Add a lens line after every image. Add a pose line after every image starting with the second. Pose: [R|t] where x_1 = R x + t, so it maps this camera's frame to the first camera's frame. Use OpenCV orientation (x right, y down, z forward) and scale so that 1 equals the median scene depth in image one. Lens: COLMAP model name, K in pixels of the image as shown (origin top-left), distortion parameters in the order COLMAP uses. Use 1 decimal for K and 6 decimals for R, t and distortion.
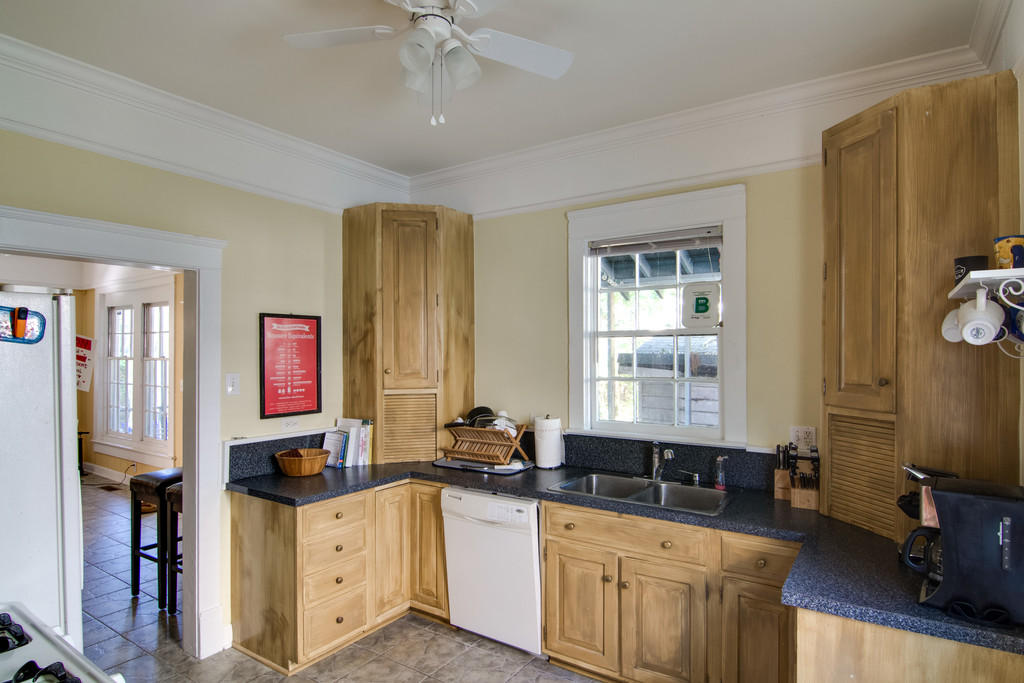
lens RADIAL K [[575.2, 0, 511.6], [0, 575.2, 344.5], [0, 0, 1]] dist [-0.018758, -0.000853]
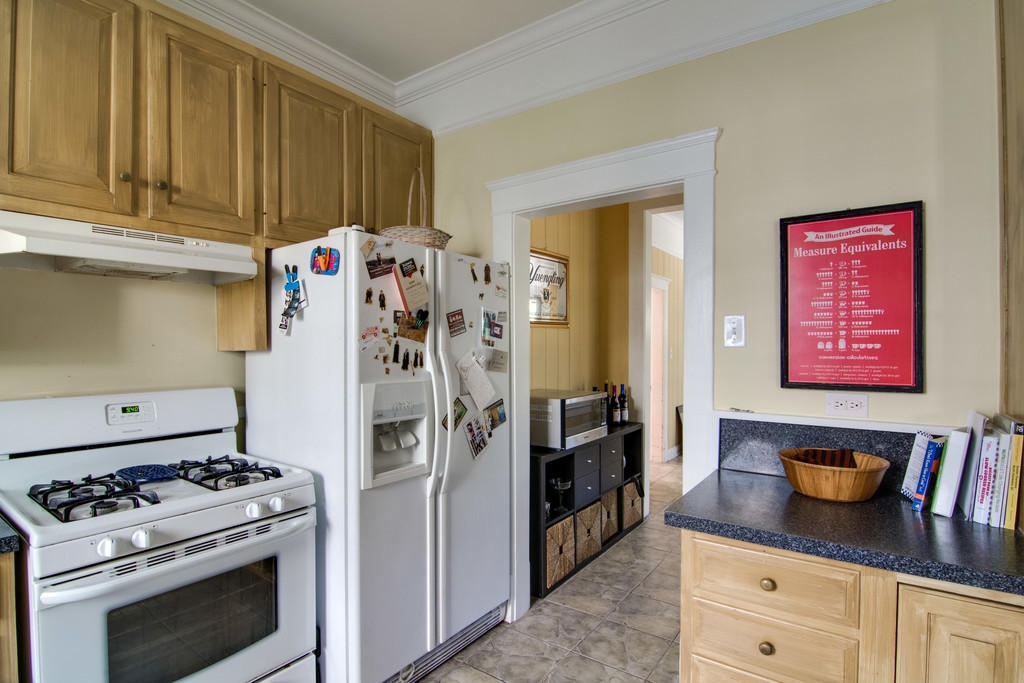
lens RADIAL K [[530.1, 0, 513.9], [0, 530.1, 345.3], [0, 0, 1]] dist [-0.000988, -0.000117]
pose [[-0.015085, 0.008976, -0.999846, 0.143889], [0.015333, 0.999844, 0.008745, 0.070913], [0.999769, -0.015199, -0.015221, 0.685429]]
